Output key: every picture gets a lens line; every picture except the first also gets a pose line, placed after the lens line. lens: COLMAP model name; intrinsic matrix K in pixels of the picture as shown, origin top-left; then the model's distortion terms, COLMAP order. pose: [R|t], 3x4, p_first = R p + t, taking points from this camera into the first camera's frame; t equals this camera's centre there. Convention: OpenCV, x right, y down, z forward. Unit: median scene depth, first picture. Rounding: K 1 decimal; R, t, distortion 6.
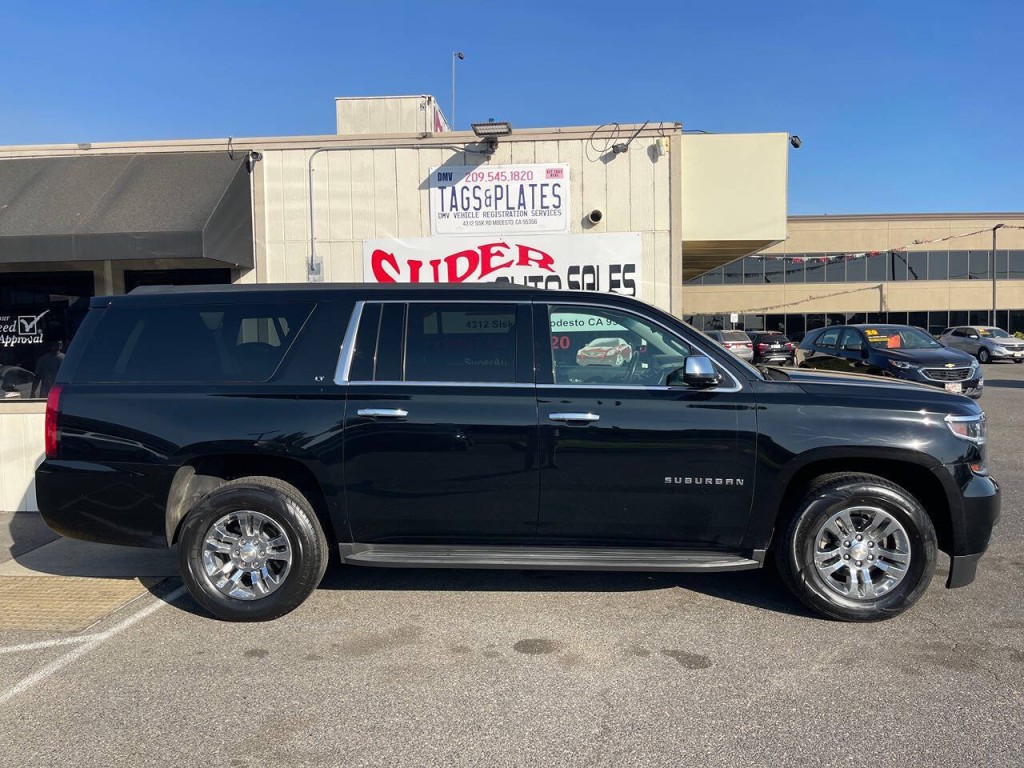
lens RADIAL K [[767.6, 0, 506.6], [0, 767.6, 382.7], [0, 0, 1]] dist [0.096438, -0.129969]
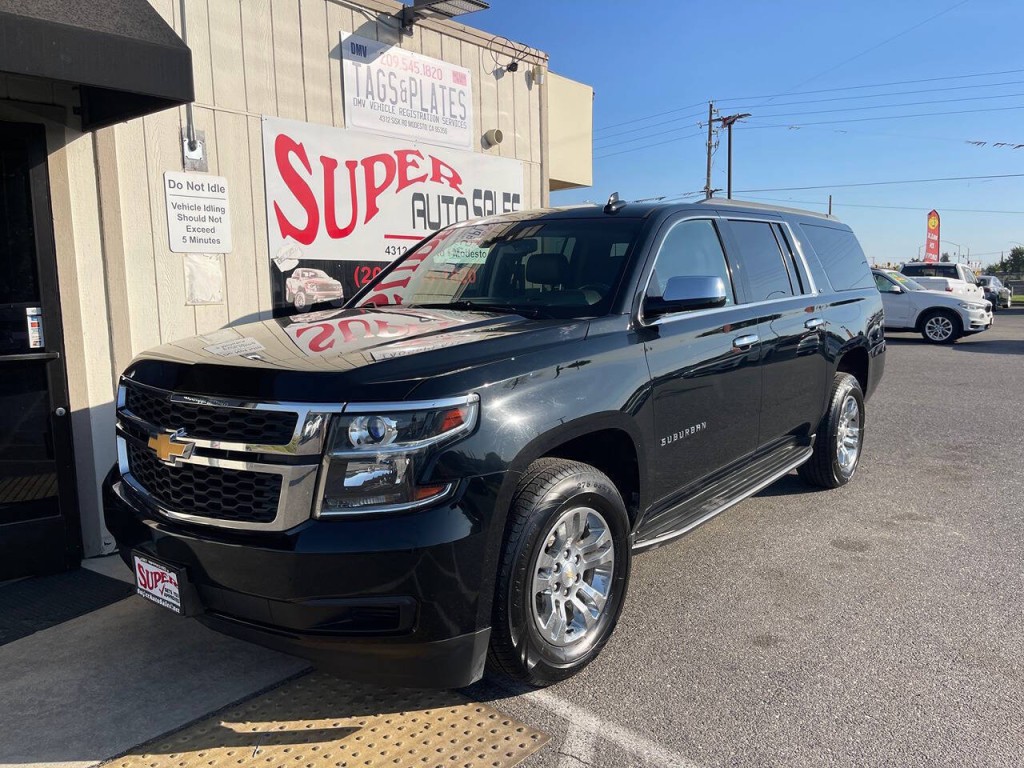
lens RADIAL K [[775.7, 0, 513.1], [0, 775.7, 385.7], [0, 0, 1]] dist [0.064024, -0.084117]
pose [[0.594816, -0.094622, 0.798274, -0.632049], [0.052418, 0.995500, 0.078941, 0.006519], [-0.802151, -0.005111, 0.597099, 0.423977]]
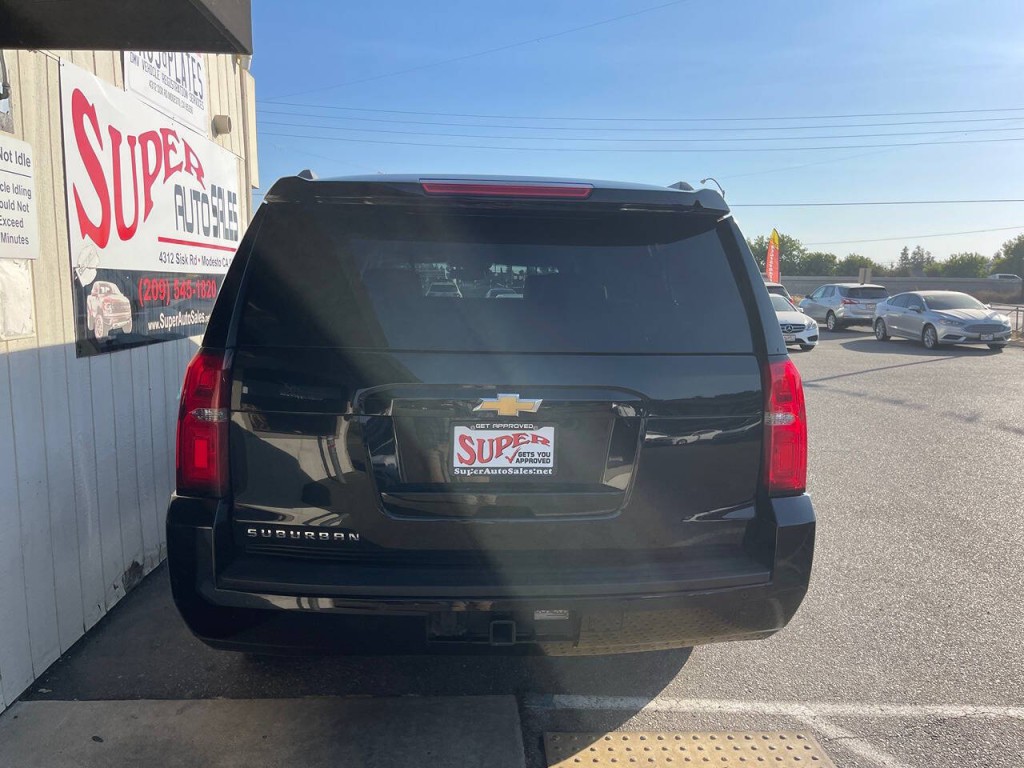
lens RADIAL K [[767.6, 0, 506.6], [0, 767.6, 382.7], [0, 0, 1]] dist [0.096438, -0.129969]
pose [[-0.116800, -0.108573, 0.987203, -0.704494], [0.057241, 0.991618, 0.115831, -0.033561], [-0.991505, 0.070037, -0.109606, 0.814779]]
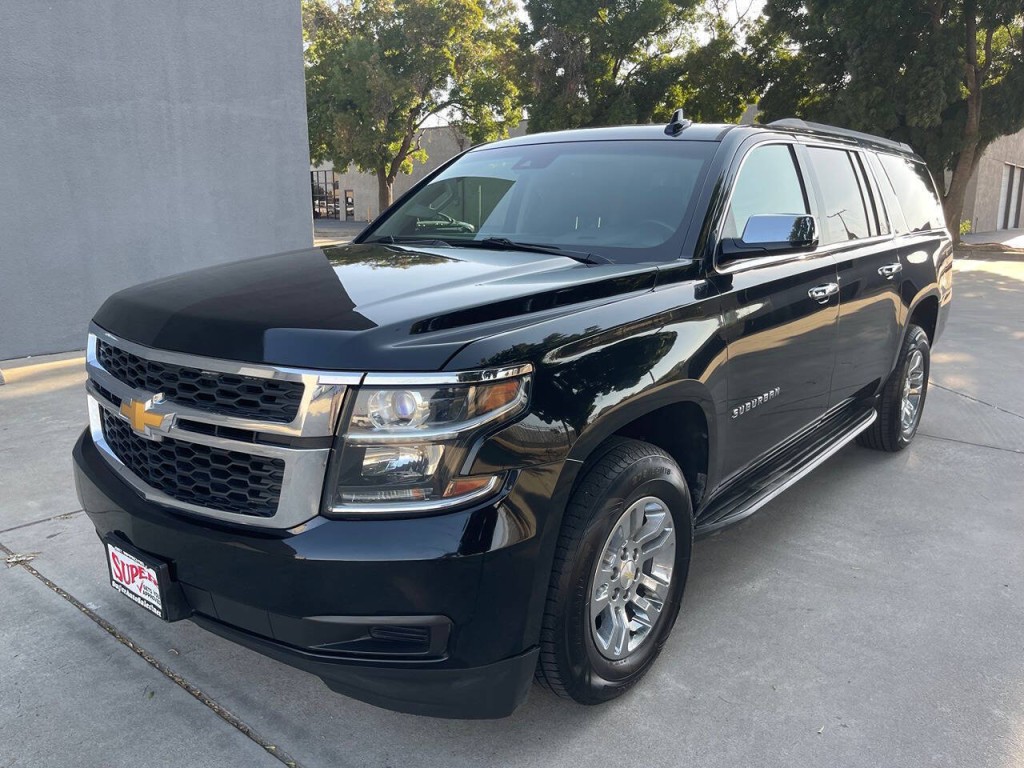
lens RADIAL K [[771.1, 0, 521.8], [0, 771.1, 394.3], [0, 0, 1]] dist [0.095629, -0.130800]
pose [[0.595086, -0.158964, 0.787784, -0.580768], [0.031903, 0.984143, 0.174487, -0.000232], [-0.803028, -0.078702, 0.590721, 0.487797]]
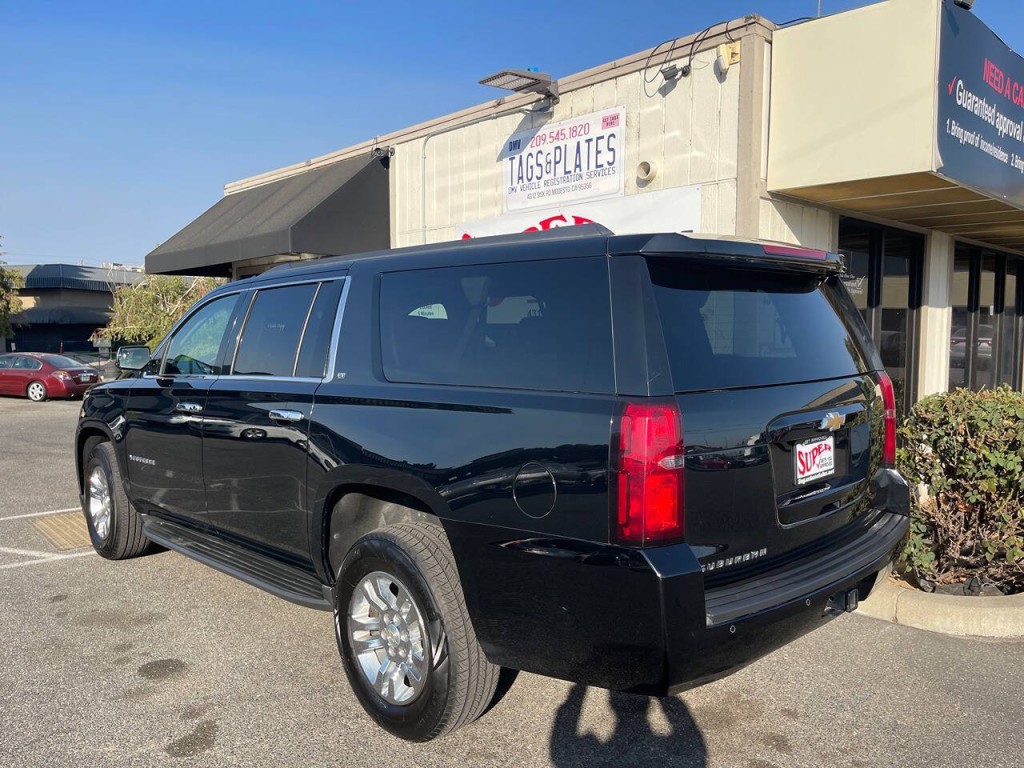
lens RADIAL K [[775.1, 0, 524.6], [0, 775.1, 384.9], [0, 0, 1]] dist [0.066345, -0.090412]
pose [[0.732930, 0.066110, -0.677085, 0.551596], [-0.053496, 0.997786, 0.039514, -0.029206], [0.678198, 0.007260, 0.734844, 0.356077]]
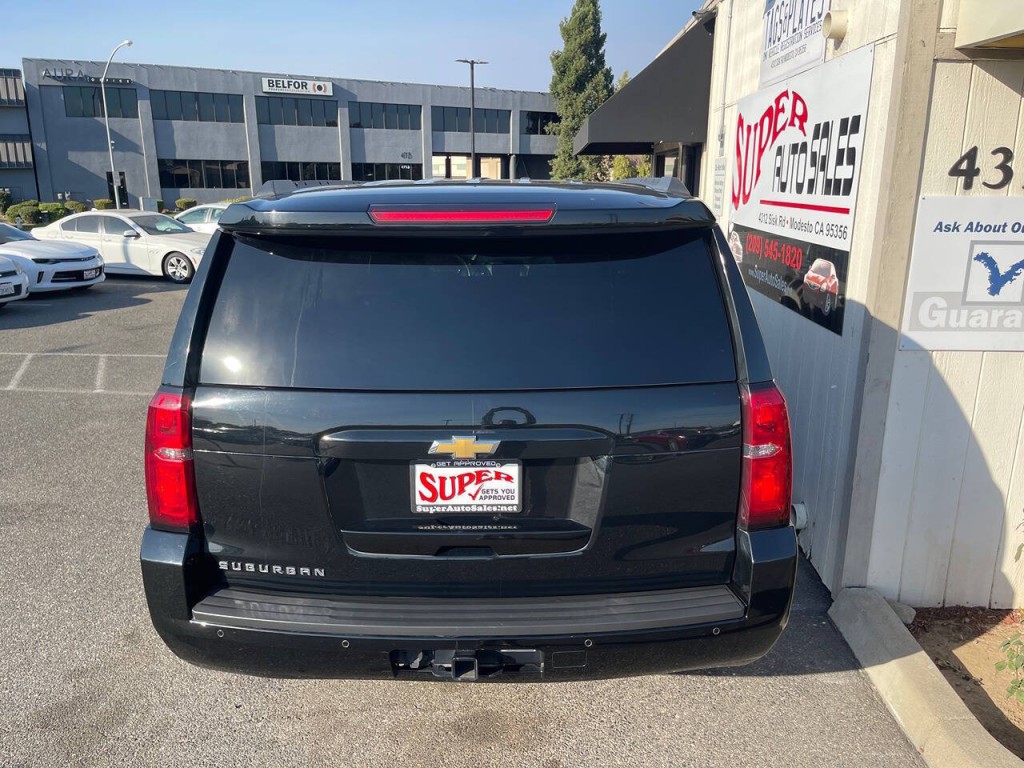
lens RADIAL K [[775.6, 0, 533.2], [0, 775.6, 383.9], [0, 0, 1]] dist [0.083090, -0.082161]
pose [[0.041777, 0.273445, -0.960980, 0.684531], [-0.064747, 0.960539, 0.270505, -0.111082], [0.997027, 0.050919, 0.057833, 0.767462]]
